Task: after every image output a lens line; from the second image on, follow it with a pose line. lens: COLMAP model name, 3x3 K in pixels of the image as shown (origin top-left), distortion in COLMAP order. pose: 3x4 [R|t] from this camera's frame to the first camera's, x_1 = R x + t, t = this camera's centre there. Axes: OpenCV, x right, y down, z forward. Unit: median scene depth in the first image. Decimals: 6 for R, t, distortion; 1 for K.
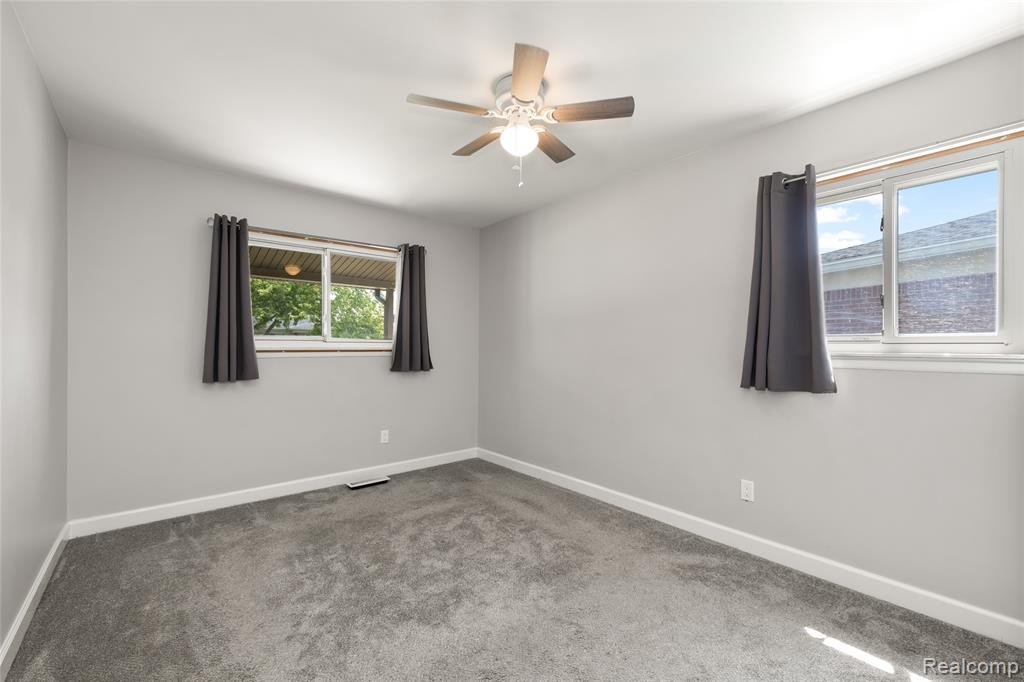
lens RADIAL K [[431.2, 0, 506.8], [0, 431.2, 349.7], [0, 0, 1]] dist [-0.001733, -0.000084]
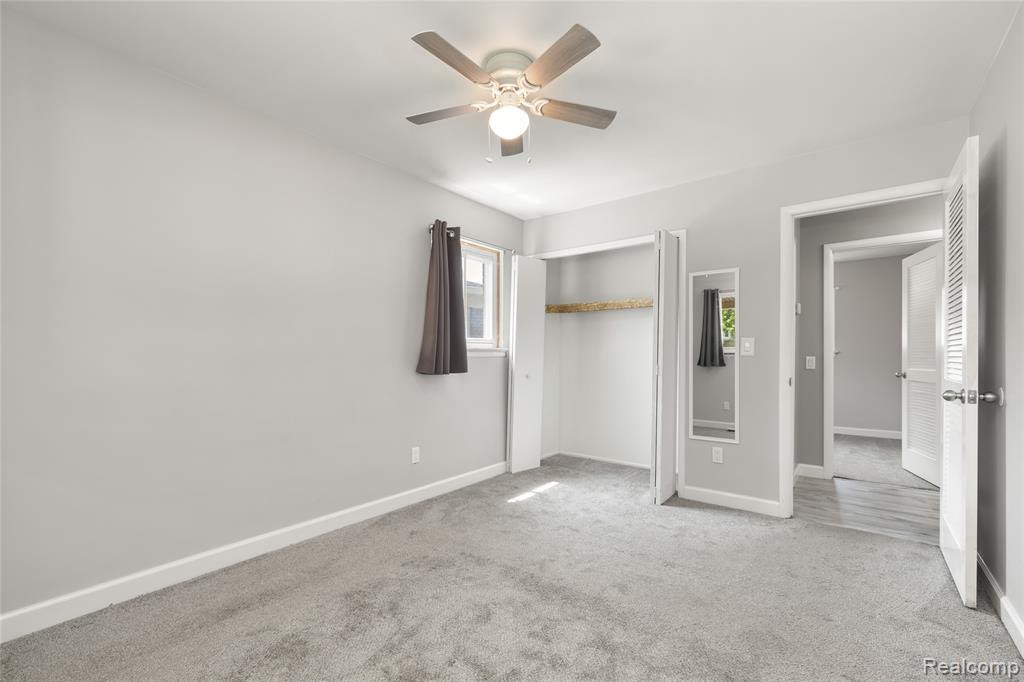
lens RADIAL K [[431.2, 0, 506.8], [0, 431.2, 349.7], [0, 0, 1]] dist [-0.001733, -0.000084]
pose [[-0.234084, 0.007484, 0.972187, -0.920671], [-0.002246, 0.999964, -0.008238, 0.027566], [-0.972214, -0.004112, -0.234059, 1.256259]]
